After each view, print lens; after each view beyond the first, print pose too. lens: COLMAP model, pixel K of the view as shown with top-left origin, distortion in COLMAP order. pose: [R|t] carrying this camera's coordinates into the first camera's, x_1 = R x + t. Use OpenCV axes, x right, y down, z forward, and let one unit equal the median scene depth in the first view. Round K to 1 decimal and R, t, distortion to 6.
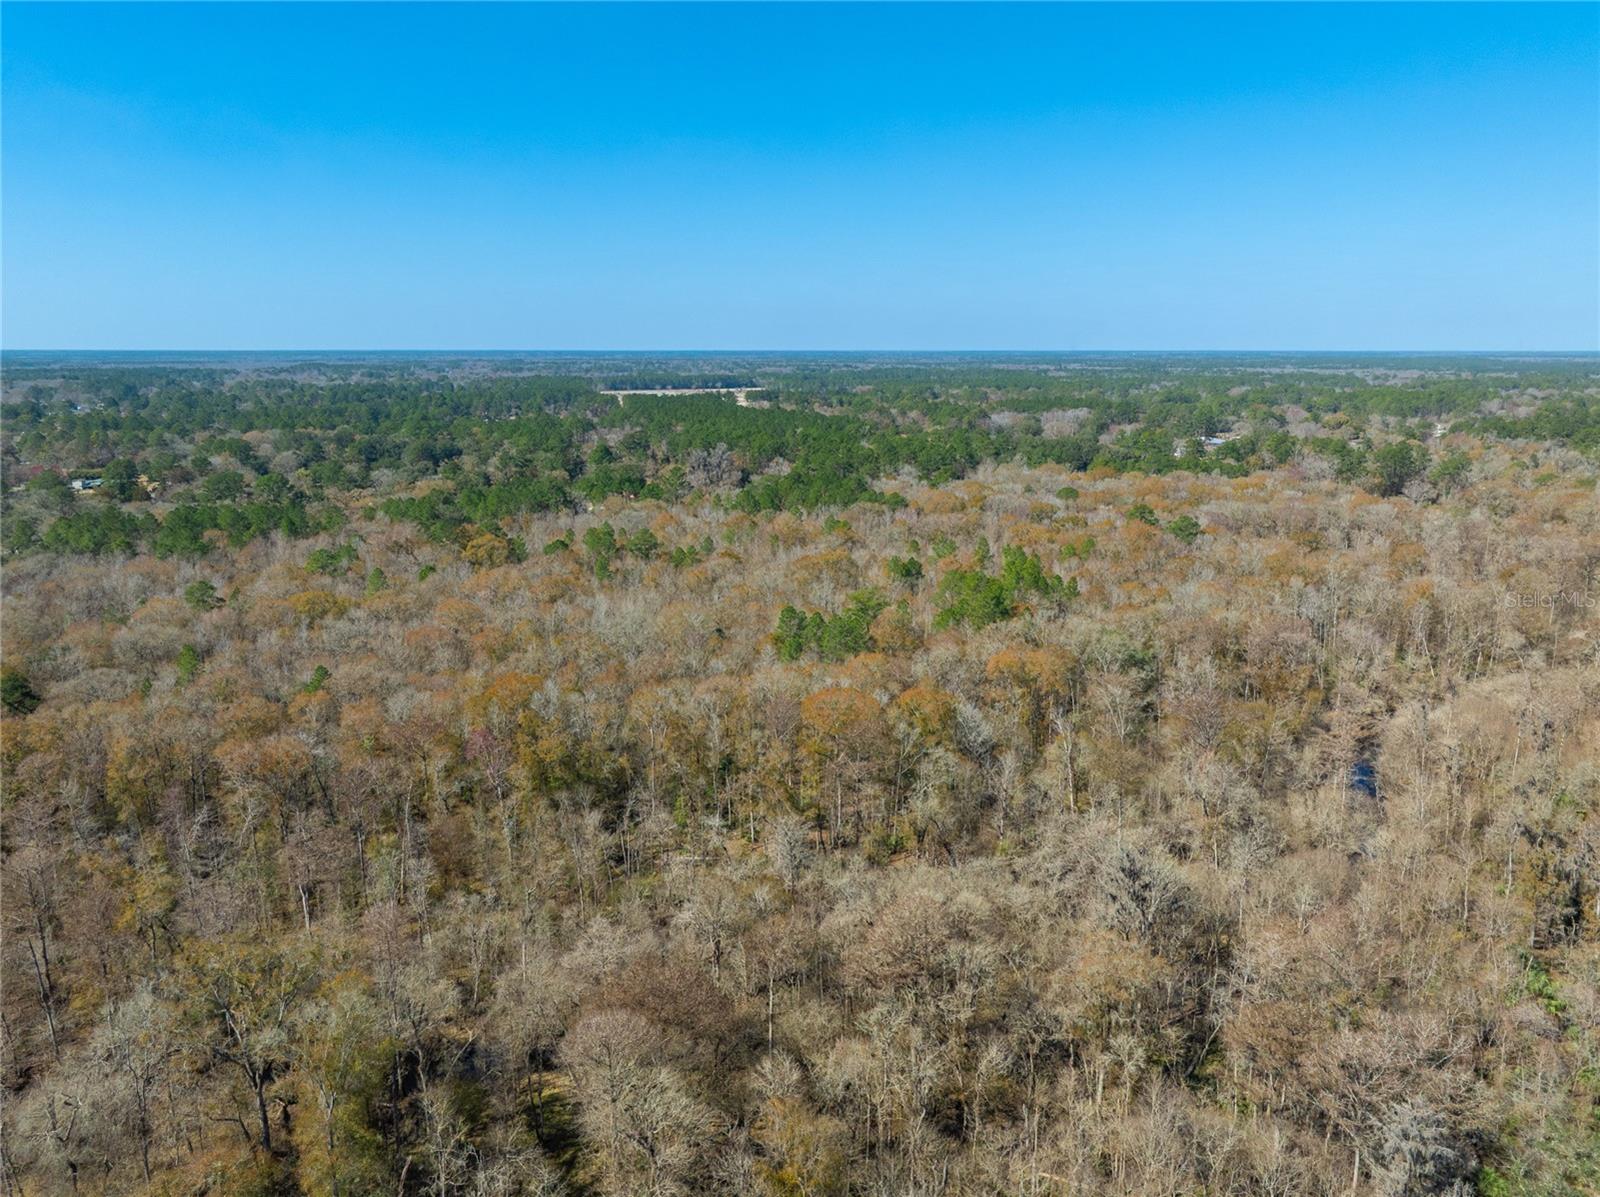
lens RADIAL K [[1102.1, 0, 798.0], [0, 1102.1, 592.8], [0, 0, 1]] dist [-0.012786, 0.013904]
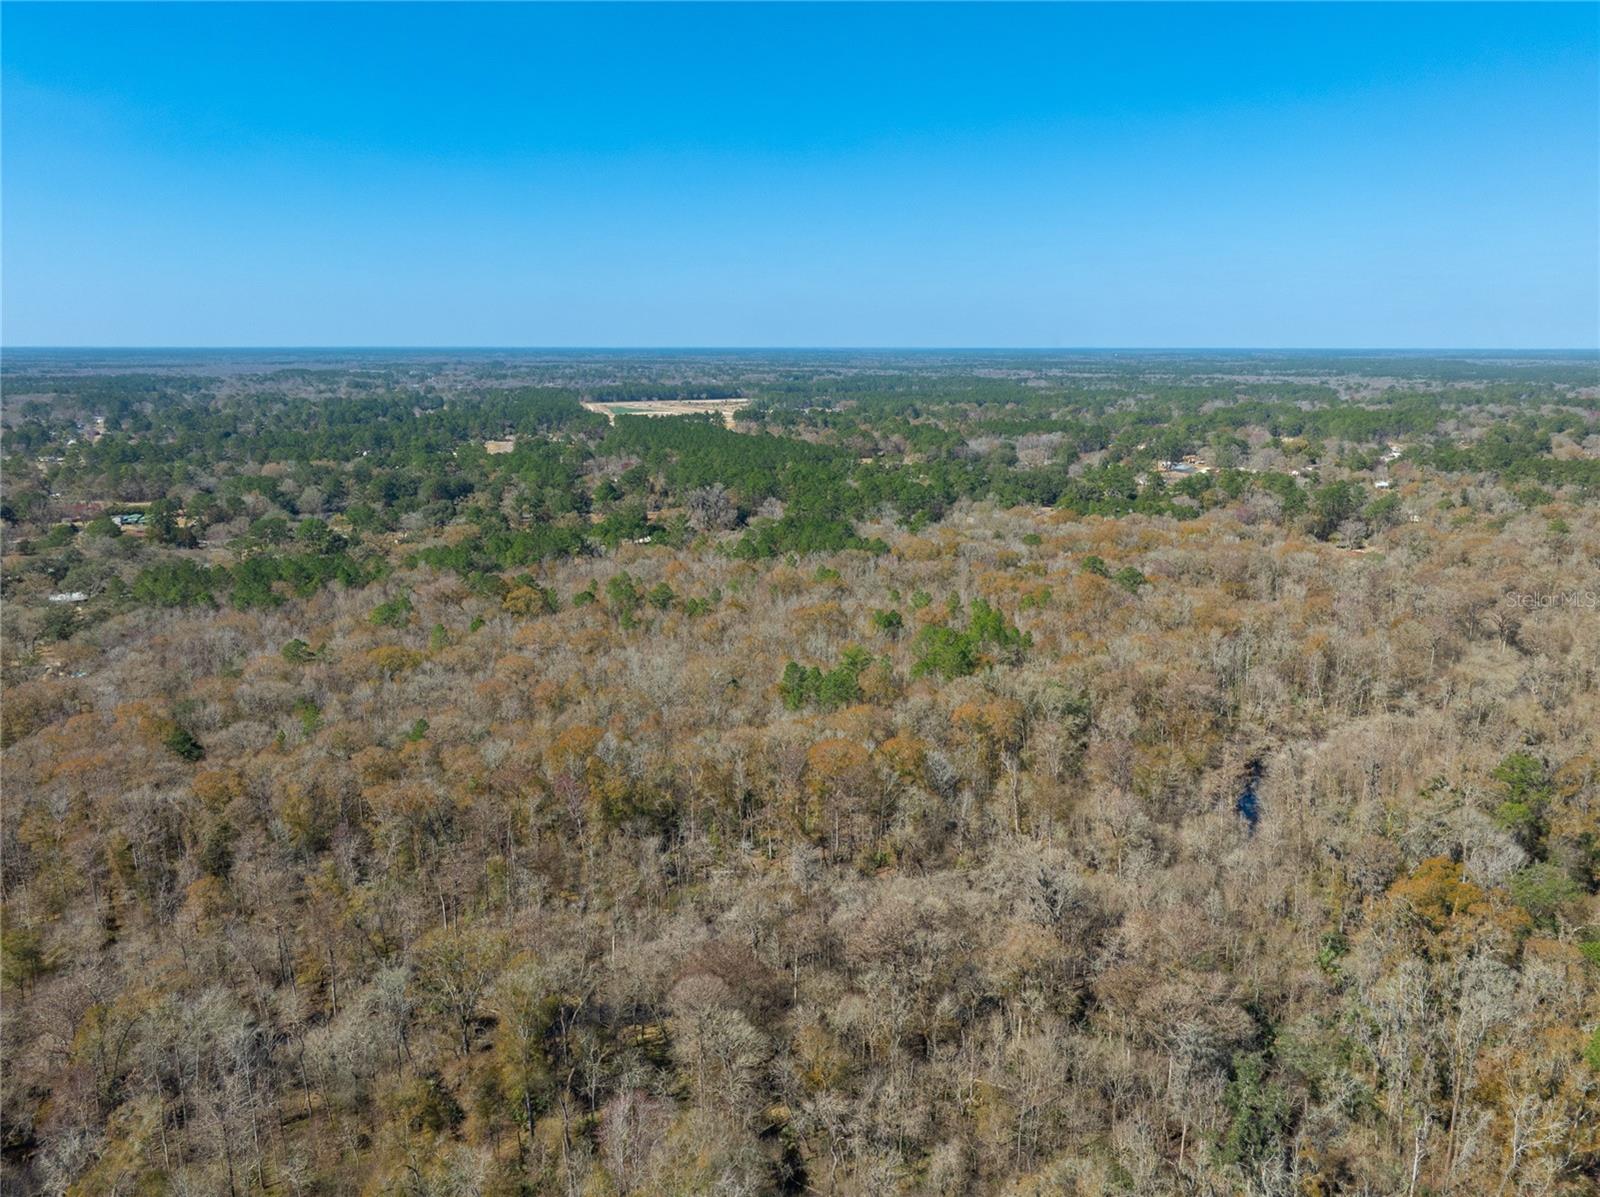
lens RADIAL K [[1102.1, 0, 801.1], [0, 1102.1, 602.6], [0, 0, 1]] dist [-0.012786, 0.013904]
pose [[0.999830, -0.002187, 0.018317, -0.017732], [0.002079, 0.999981, 0.005879, -0.052374], [-0.018330, -0.005840, 0.999815, -0.187013]]
